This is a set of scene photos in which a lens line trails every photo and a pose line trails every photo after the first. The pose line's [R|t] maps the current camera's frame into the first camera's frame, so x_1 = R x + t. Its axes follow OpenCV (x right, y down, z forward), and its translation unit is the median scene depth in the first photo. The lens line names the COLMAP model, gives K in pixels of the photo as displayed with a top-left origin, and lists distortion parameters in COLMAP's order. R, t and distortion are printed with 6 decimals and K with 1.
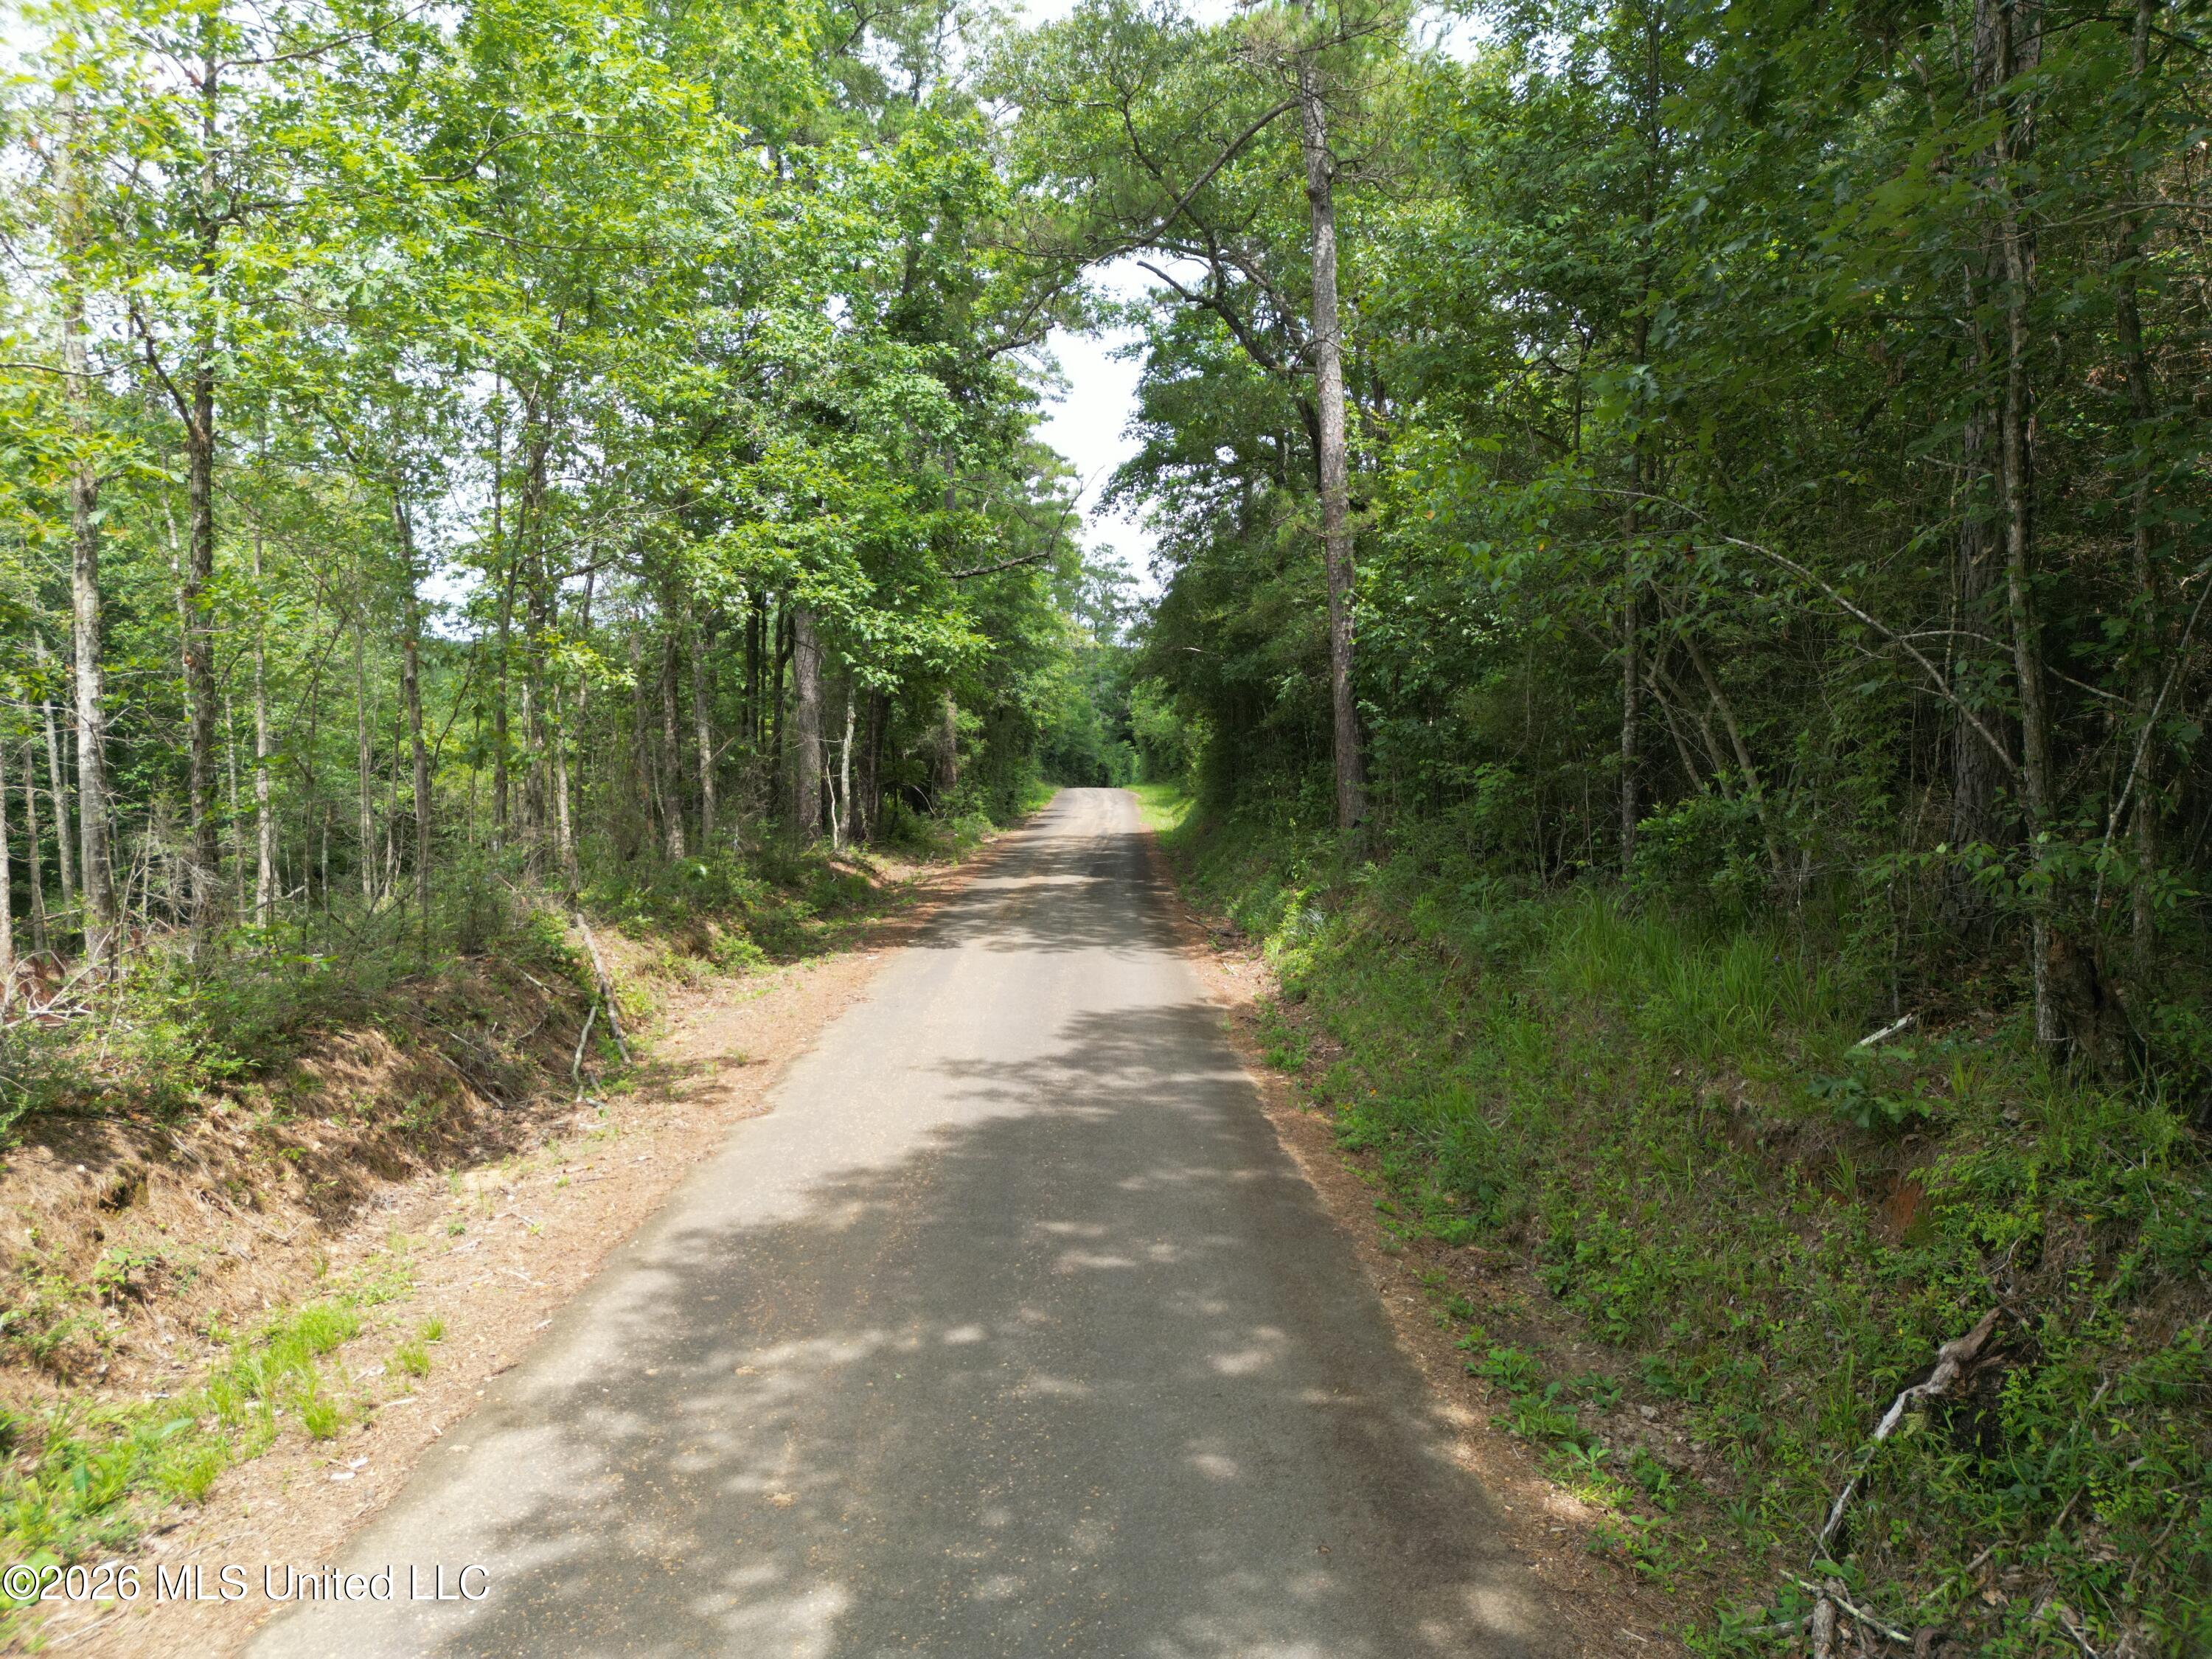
lens RADIAL K [[1569.2, 0, 1104.0], [0, 1569.2, 831.1], [0, 0, 1]] dist [0.068589, -0.058552]
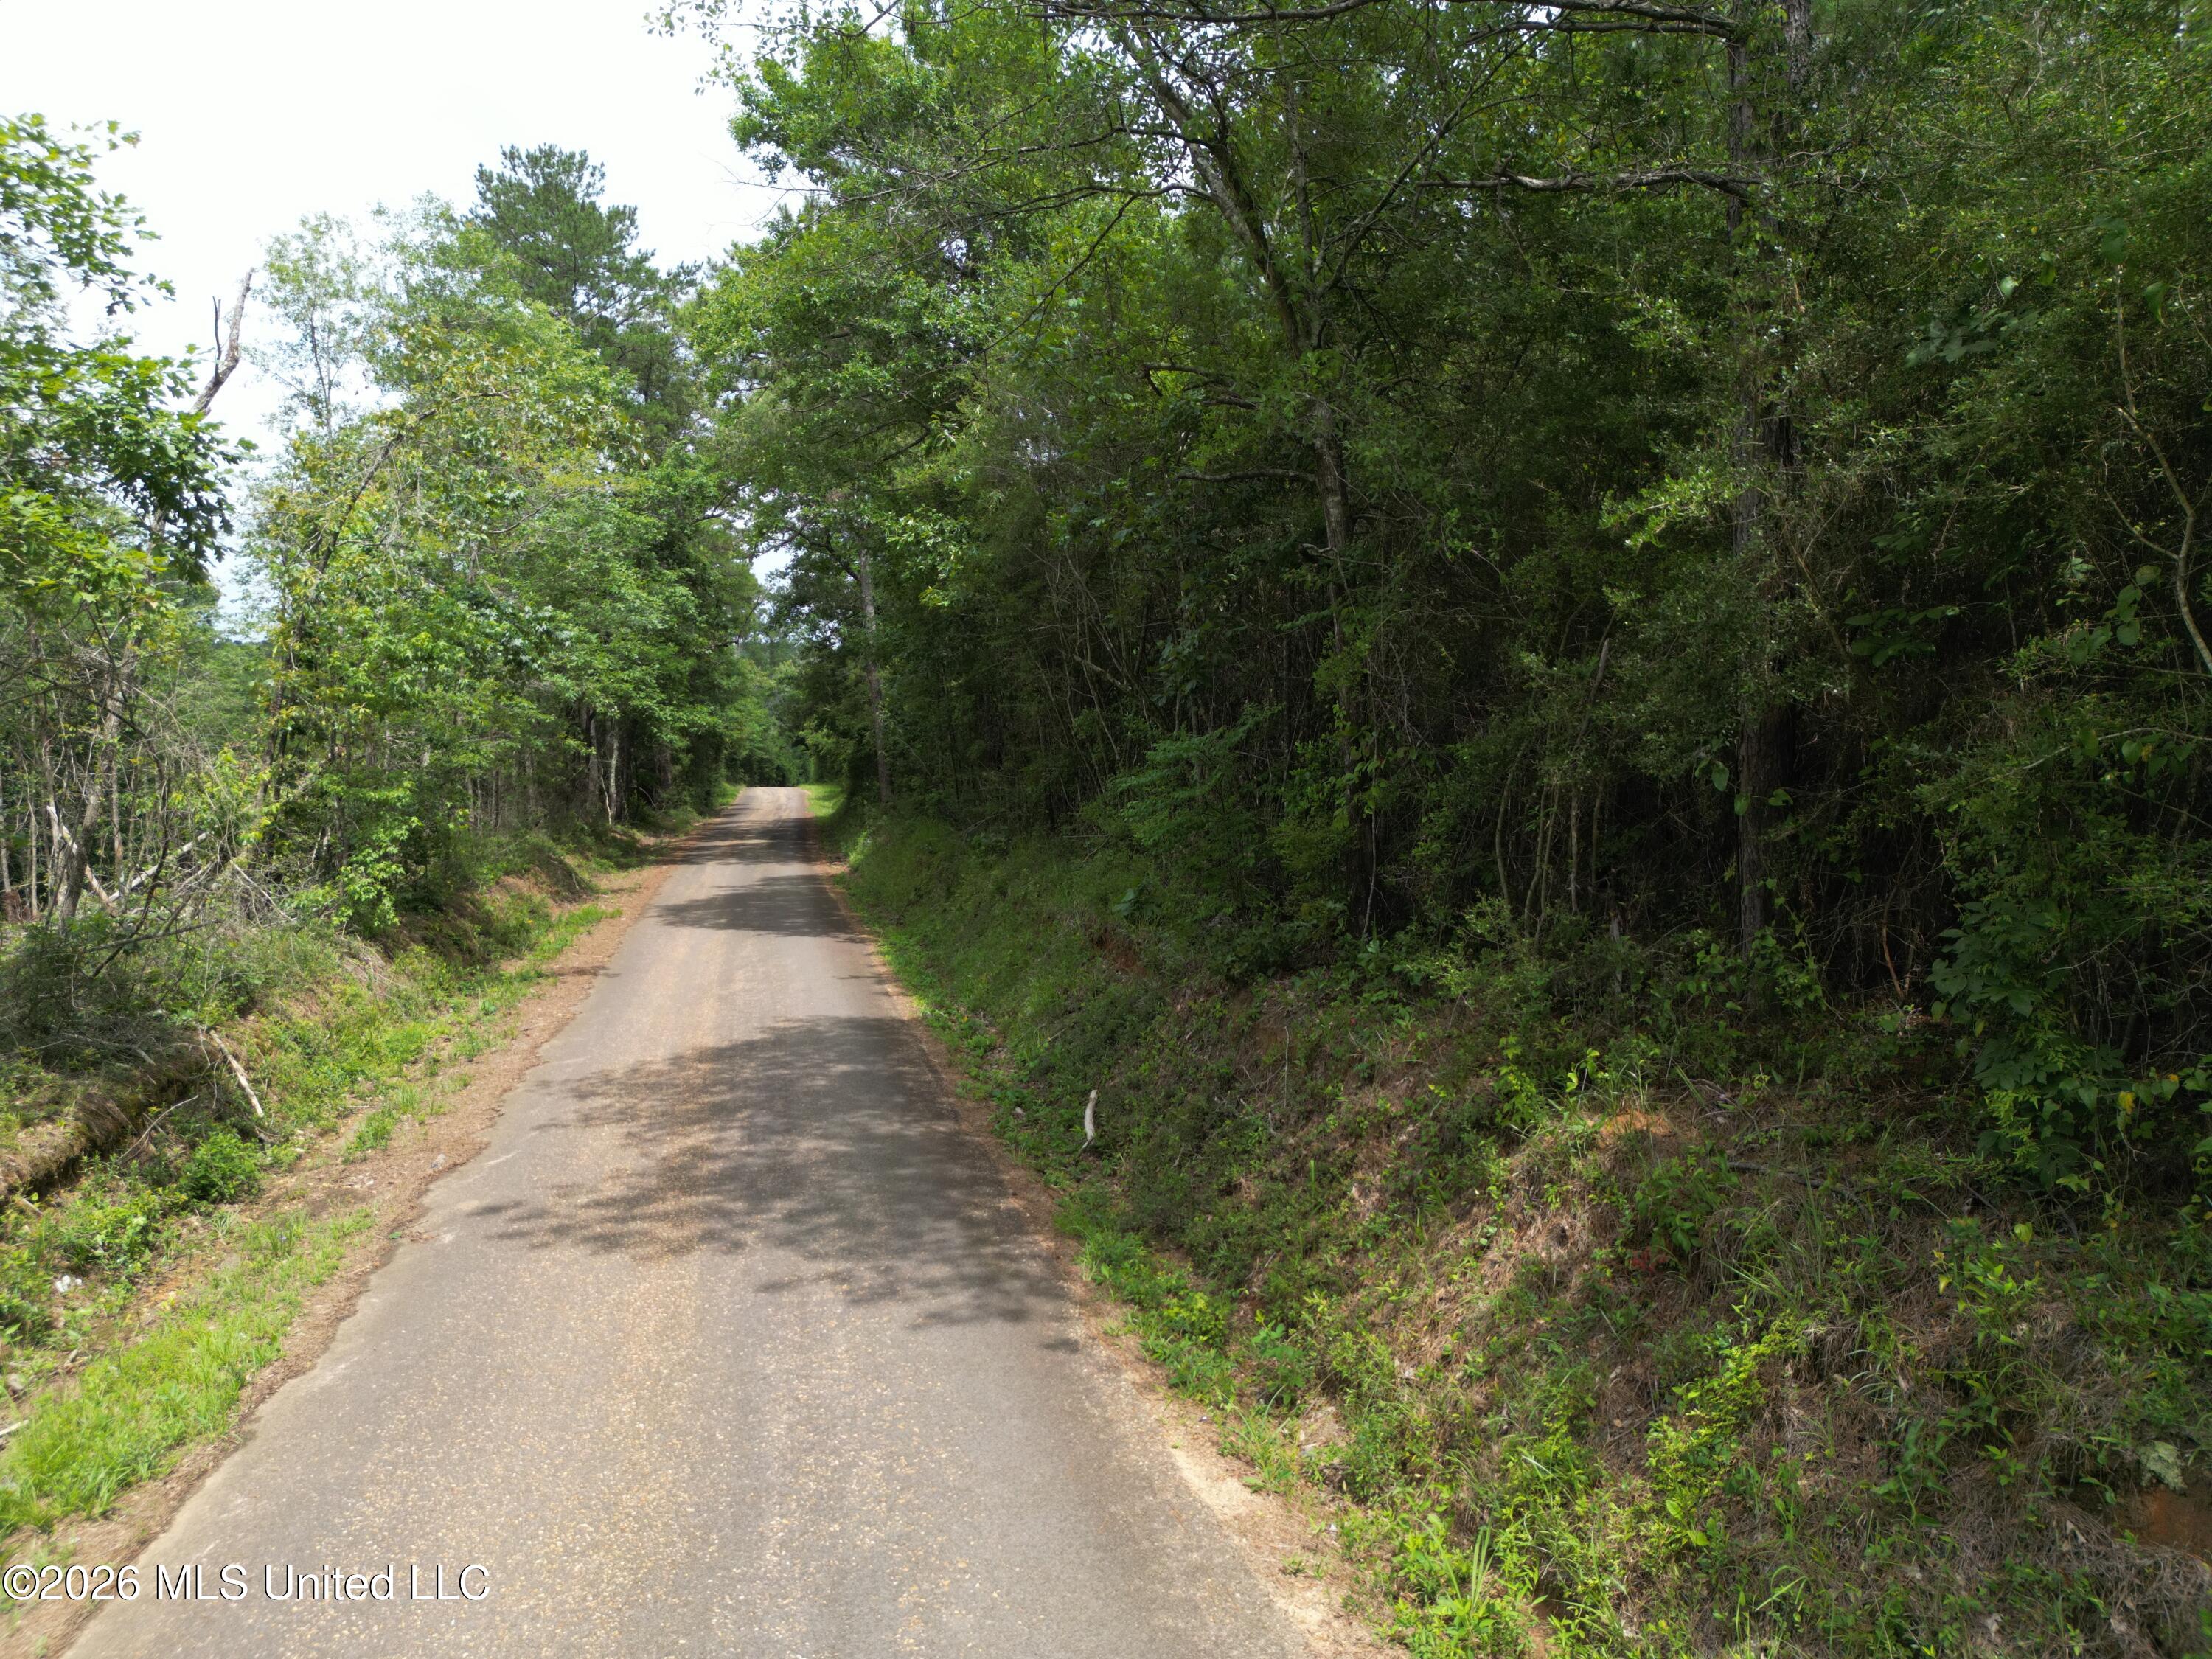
lens RADIAL K [[1569.2, 0, 1118.7], [0, 1569.2, 830.3], [0, 0, 1]] dist [0.068589, -0.058552]
pose [[0.978104, -0.020754, 0.207081, 0.007936], [0.020543, 0.999784, 0.003170, 0.020118], [-0.207102, 0.001153, 0.978319, -0.682442]]
